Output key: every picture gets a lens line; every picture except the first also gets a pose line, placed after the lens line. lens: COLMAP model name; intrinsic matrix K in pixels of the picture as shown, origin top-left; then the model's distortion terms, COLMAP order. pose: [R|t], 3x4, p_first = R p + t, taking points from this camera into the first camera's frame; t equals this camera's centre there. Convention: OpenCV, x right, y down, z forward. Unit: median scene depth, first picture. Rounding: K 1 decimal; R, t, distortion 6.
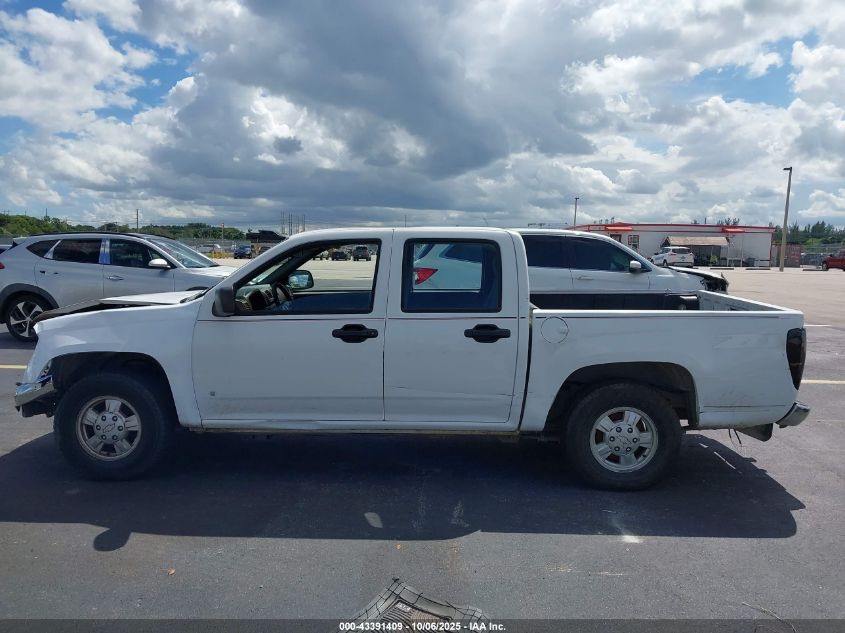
lens RADIAL K [[658.0, 0, 424.1], [0, 658.0, 334.1], [0, 0, 1]] dist [0.009520, 0.000816]
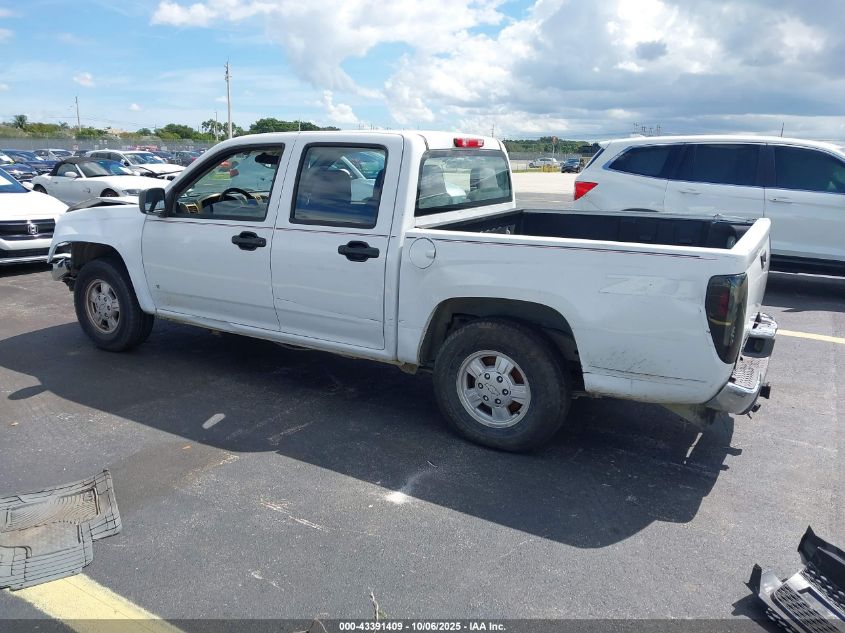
lens RADIAL K [[650.6, 0, 422.5], [0, 650.6, 316.5], [0, 0, 1]] dist [0.028412, -0.004131]
pose [[0.876087, 0.120504, -0.466852, 0.601626], [-0.072121, 0.990123, 0.120230, -0.025612], [0.476729, -0.071662, 0.876124, 0.232835]]
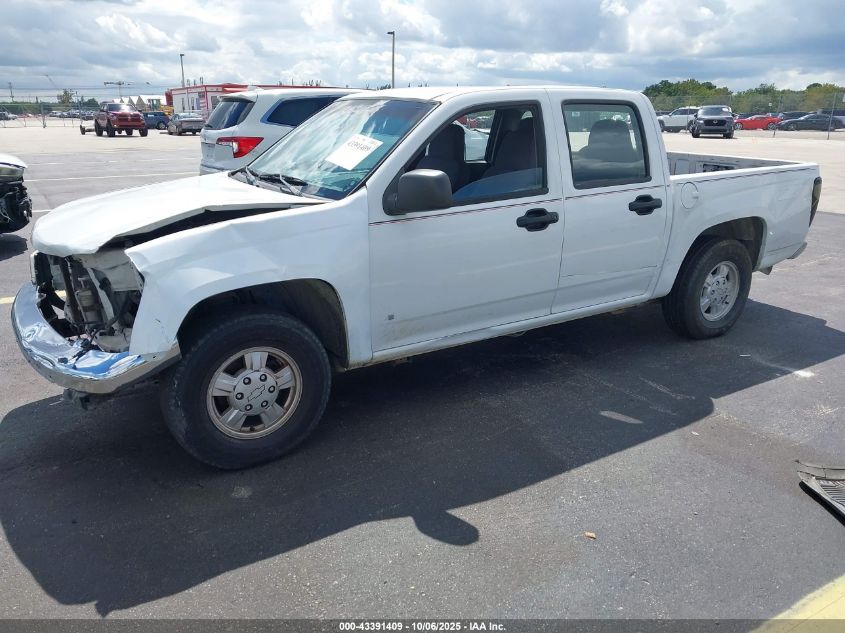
lens RADIAL K [[648.7, 0, 422.5], [0, 648.7, 316.5], [0, 0, 1]] dist [0.118782, -0.243033]
pose [[0.839840, -0.176257, 0.513423, -0.677260], [0.085555, 0.976976, 0.195446, -0.055563], [-0.536050, -0.120217, 0.835582, 0.346584]]
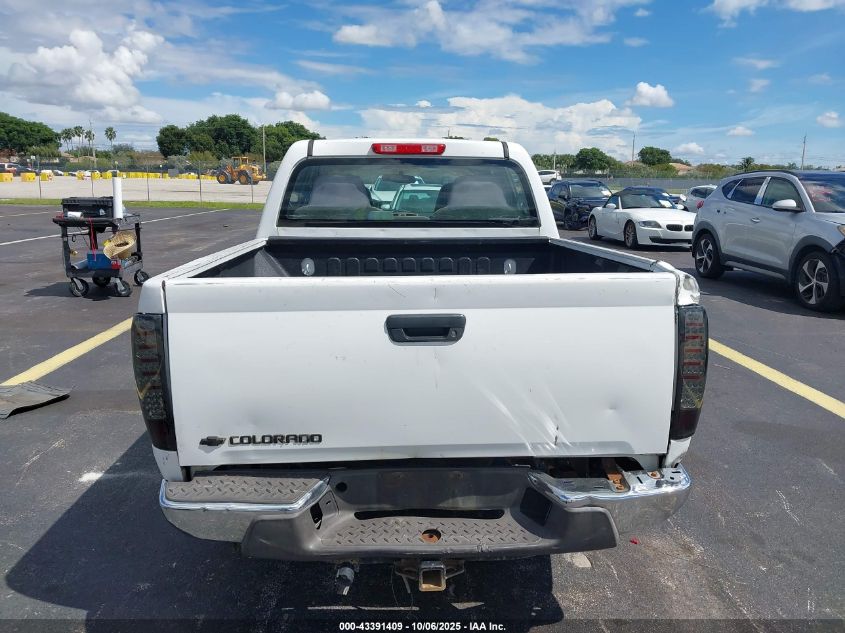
lens RADIAL K [[669.5, 0, 422.5], [0, 669.5, 316.5], [0, 0, 1]] dist [-0.002864, -0.010320]
pose [[0.076658, 0.187772, -0.979217, 1.027218], [-0.147614, 0.973421, 0.175105, -0.117519], [0.986070, 0.131122, 0.102338, 1.117289]]
